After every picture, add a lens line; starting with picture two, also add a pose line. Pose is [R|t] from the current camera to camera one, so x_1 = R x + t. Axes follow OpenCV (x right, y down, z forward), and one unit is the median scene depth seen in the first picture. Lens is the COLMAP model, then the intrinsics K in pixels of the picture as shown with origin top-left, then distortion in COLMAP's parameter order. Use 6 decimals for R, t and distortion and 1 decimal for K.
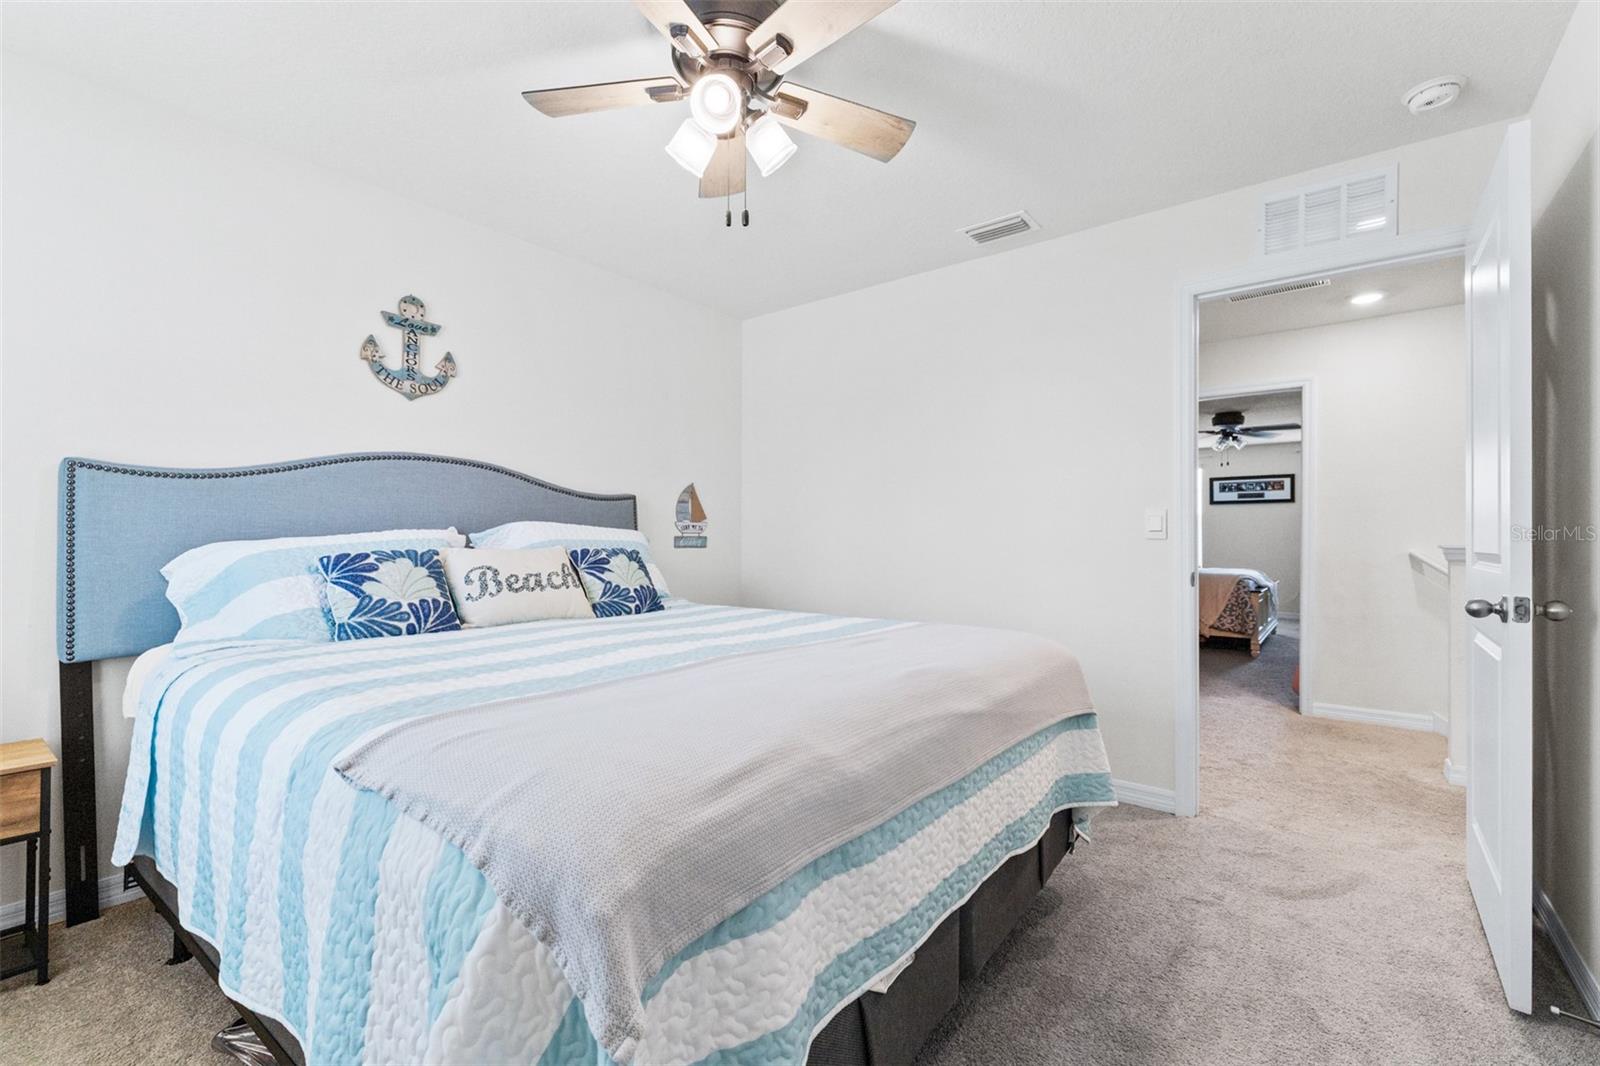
lens RADIAL K [[690.3, 0, 800.1], [0, 690.3, 541.2], [0, 0, 1]] dist [0.000528, 0.000003]
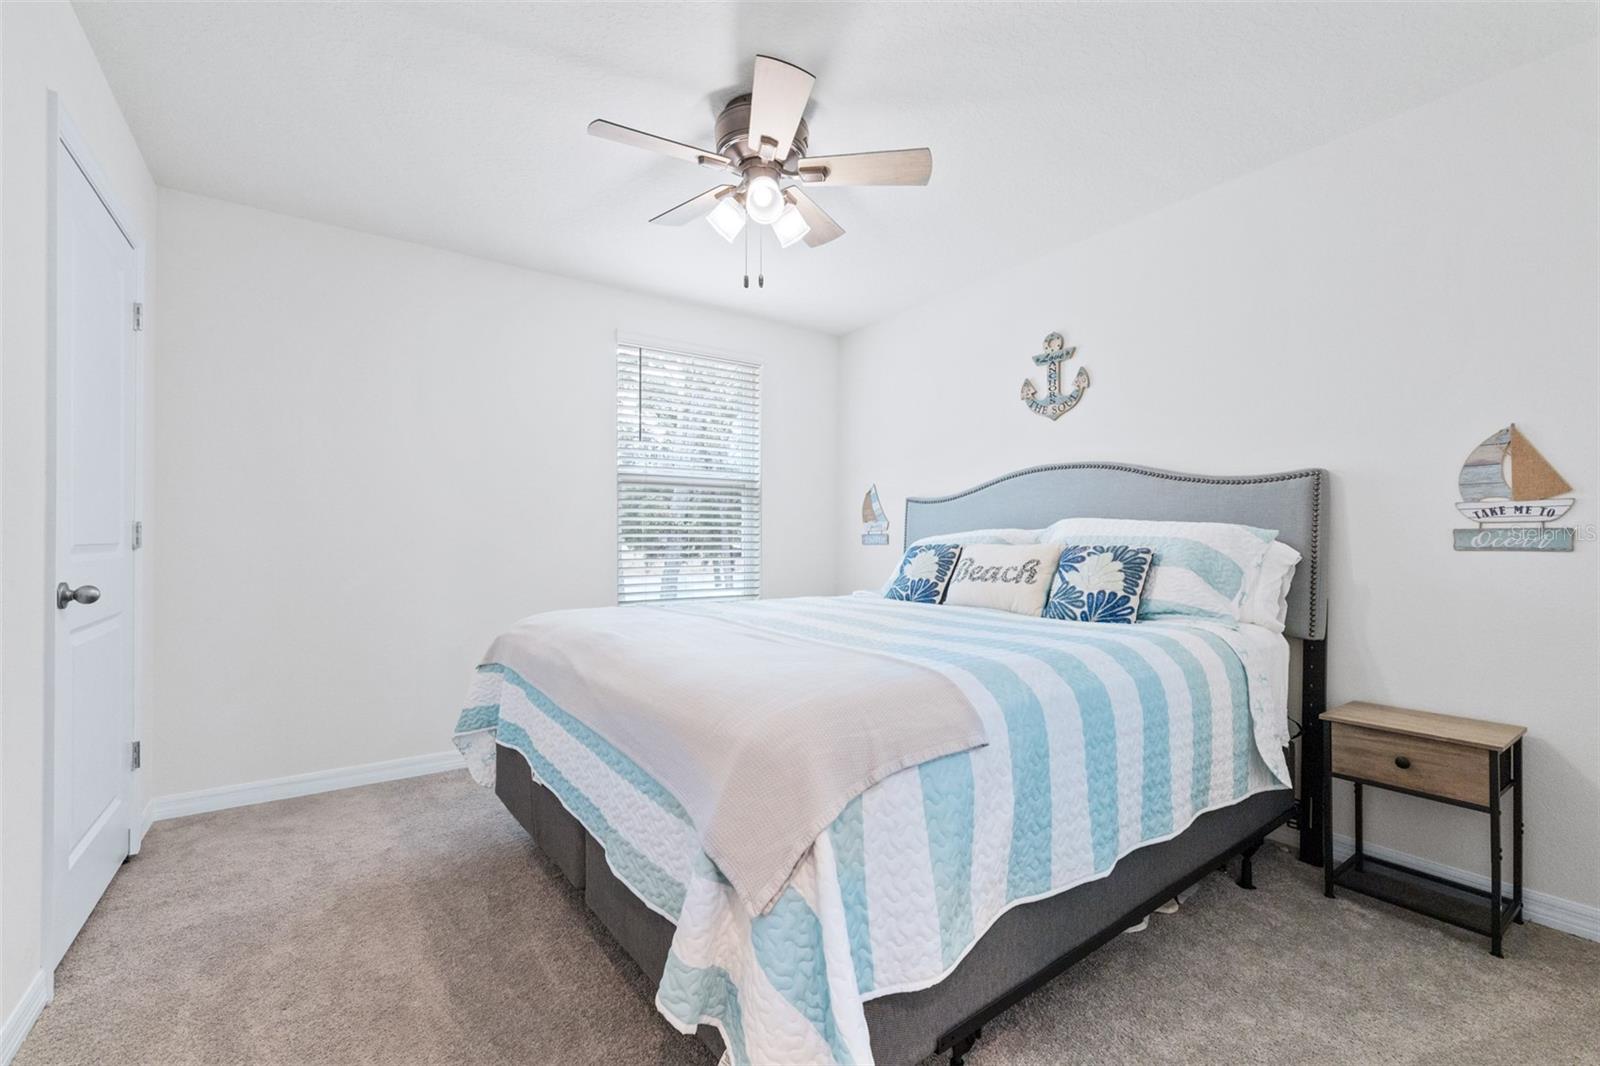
lens RADIAL K [[690.3, 0, 800.1], [0, 690.3, 541.2], [0, 0, 1]] dist [0.000528, 0.000003]
pose [[-0.293989, -0.003816, -0.955801, 0.691786], [-0.005078, 0.999984, -0.002430, 0.009135], [0.955795, 0.004139, -0.294004, 0.919164]]
